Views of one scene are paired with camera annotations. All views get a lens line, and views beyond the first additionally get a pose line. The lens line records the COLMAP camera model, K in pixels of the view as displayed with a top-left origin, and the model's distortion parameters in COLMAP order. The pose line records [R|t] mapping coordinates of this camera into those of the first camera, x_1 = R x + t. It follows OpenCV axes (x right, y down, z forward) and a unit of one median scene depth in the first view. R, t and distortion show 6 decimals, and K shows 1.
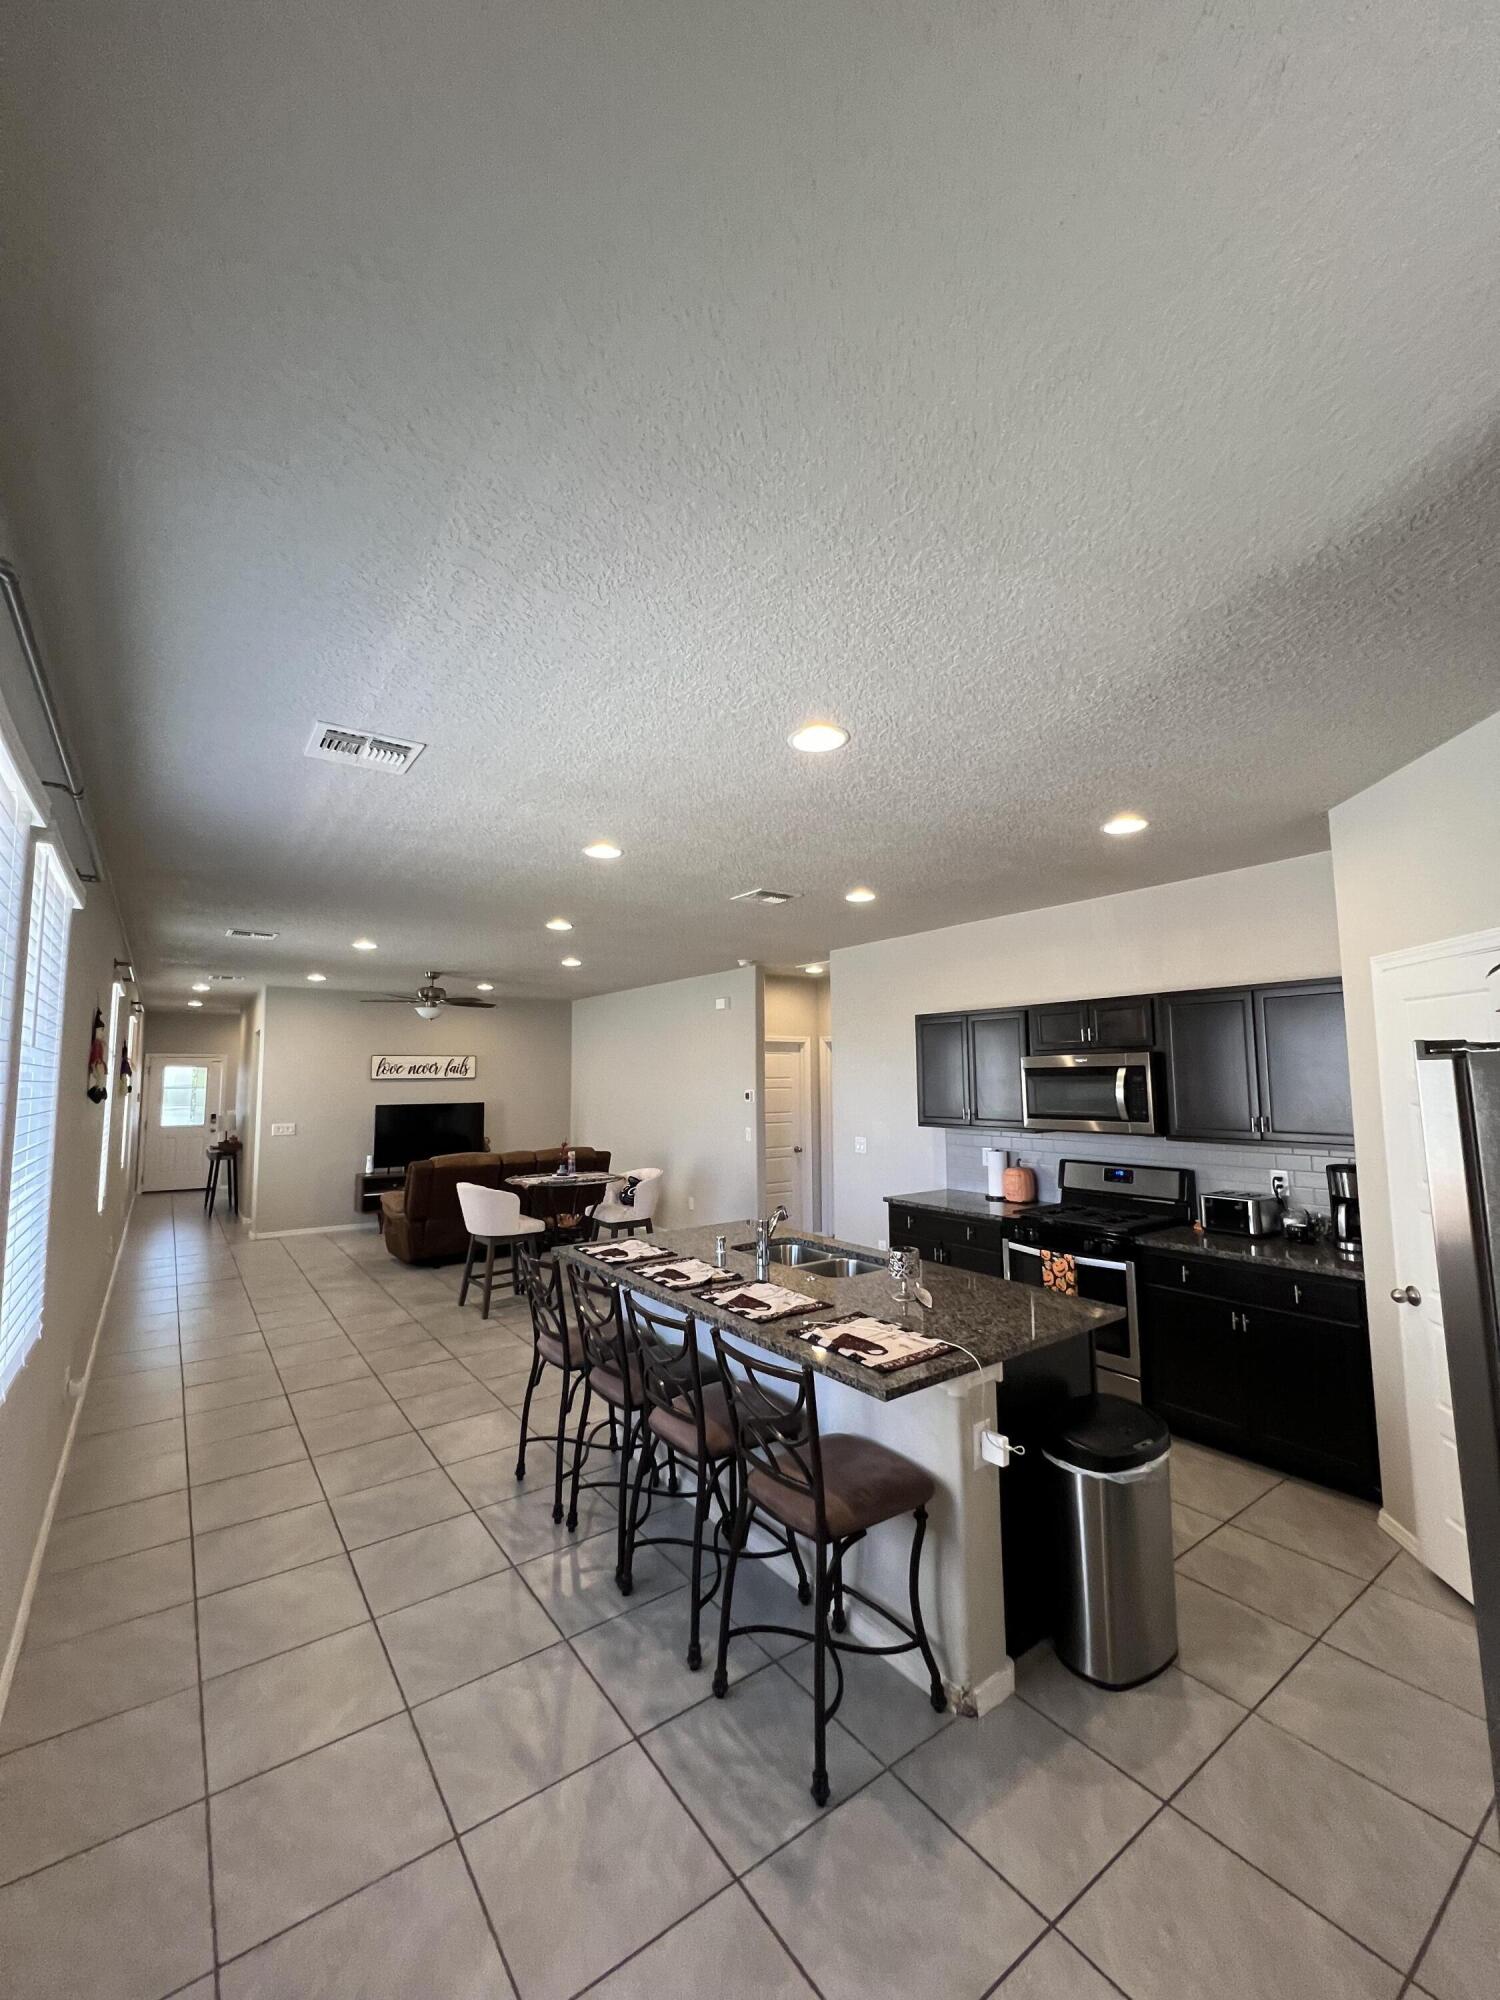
lens RADIAL K [[802.4, 0, 745.0], [0, 802.4, 995.3], [0, 0, 1]] dist [-0.000620, 0.000413]
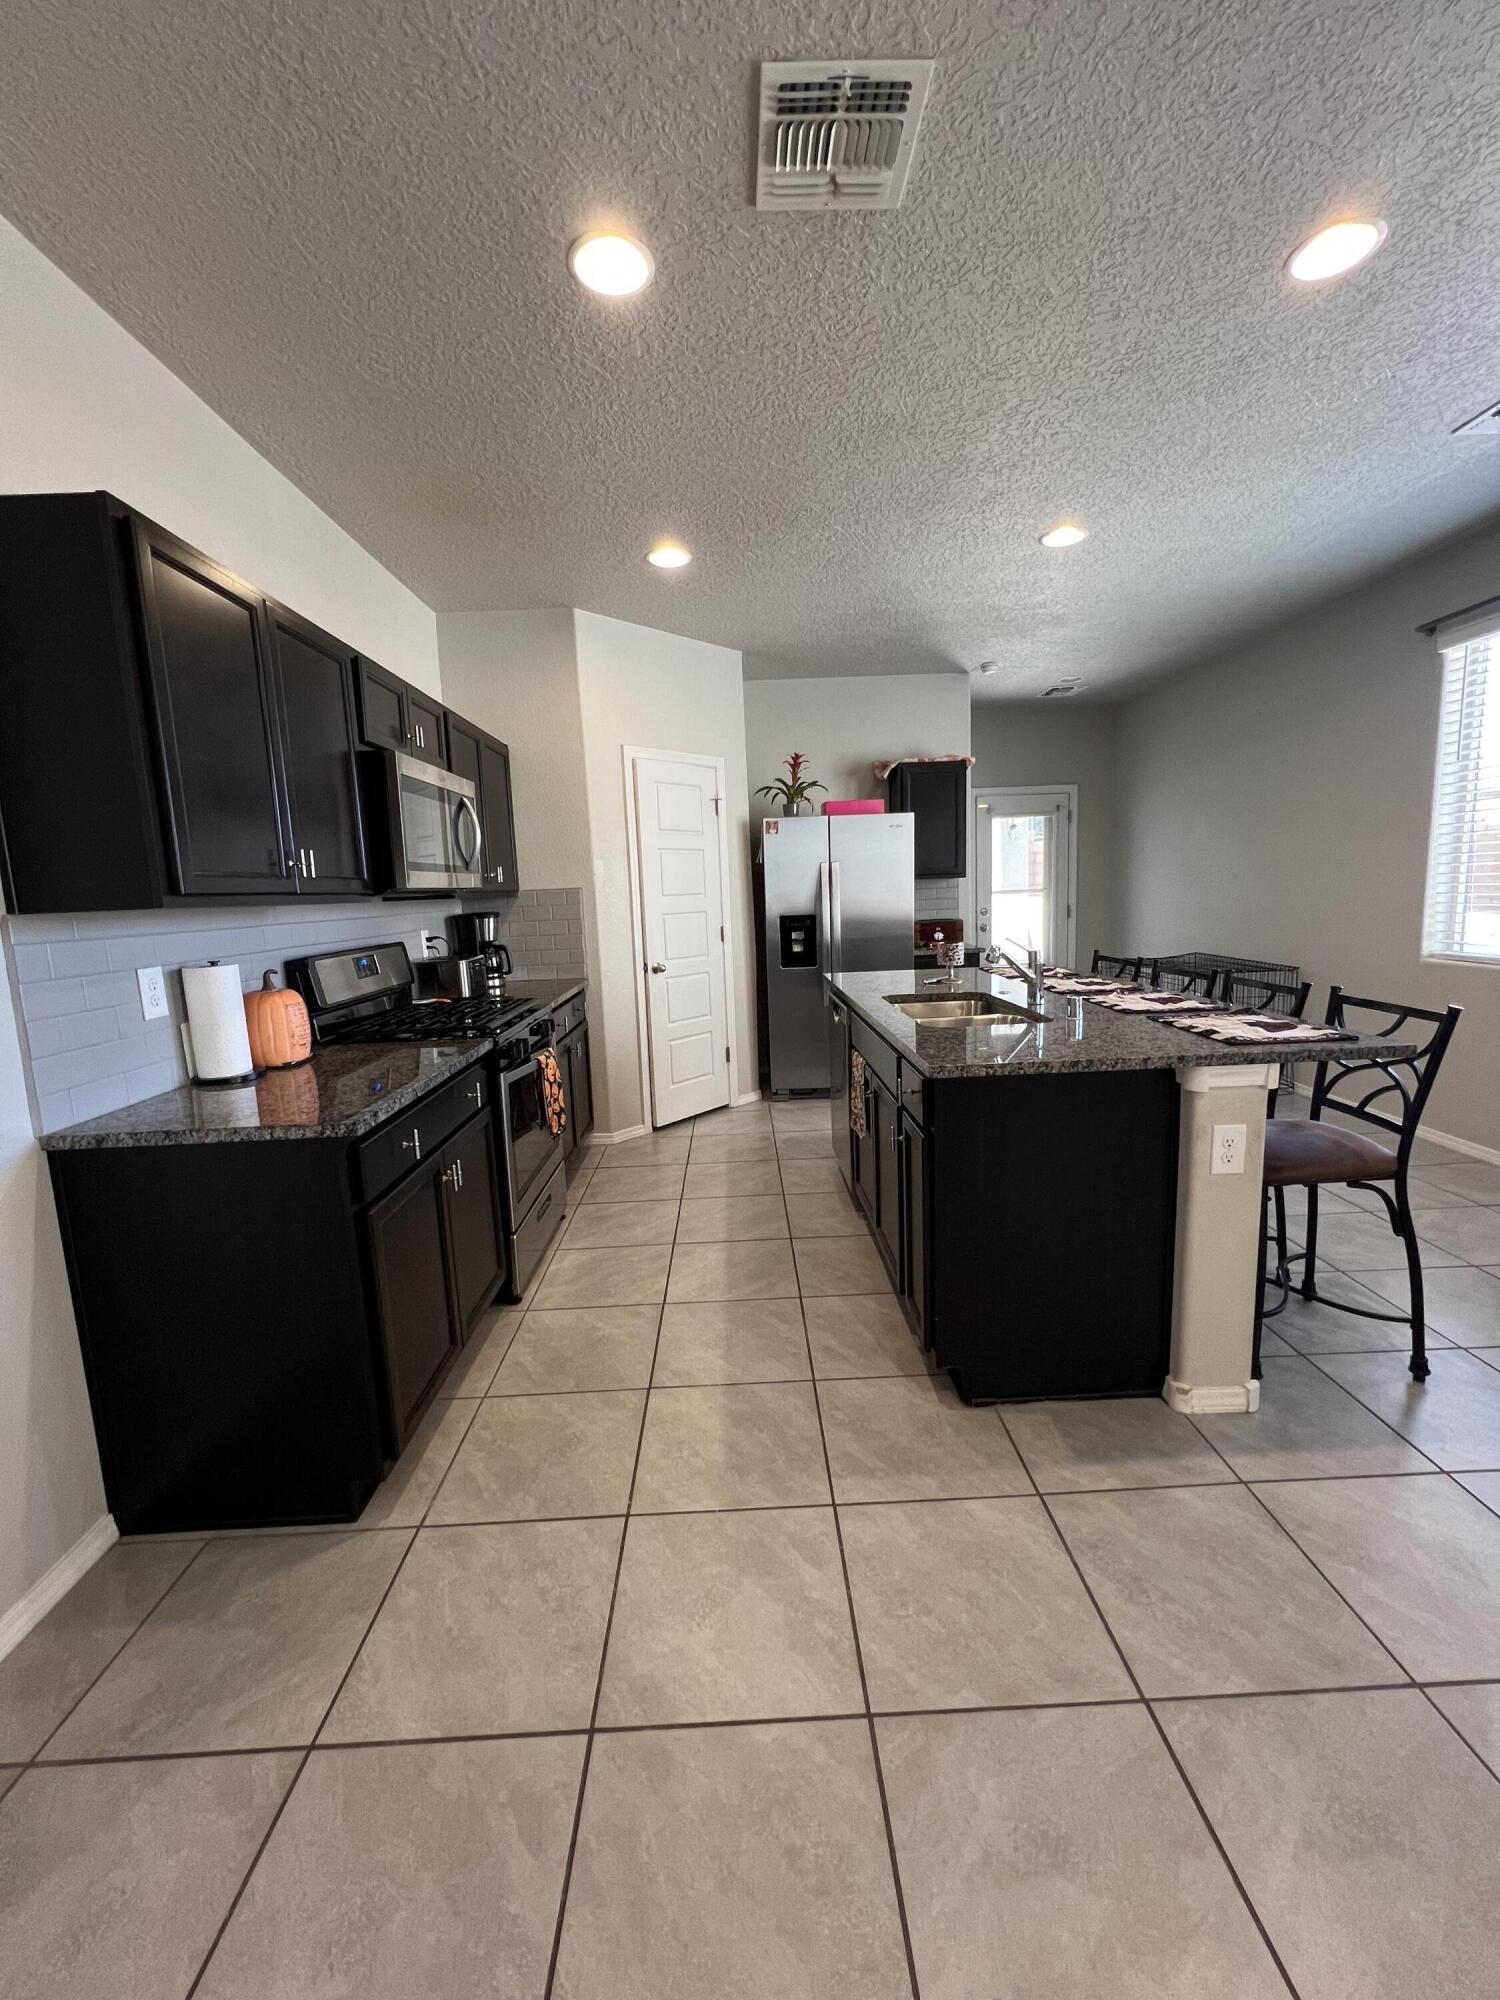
lens RADIAL K [[802.4, 0, 753.1], [0, 802.4, 1003.1], [0, 0, 1]] dist [-0.000620, 0.000413]
pose [[-0.825531, -0.039736, 0.562955, -0.156281], [-0.011780, 0.998514, 0.053205, 0.231707], [-0.564233, 0.037291, -0.824773, 1.445427]]
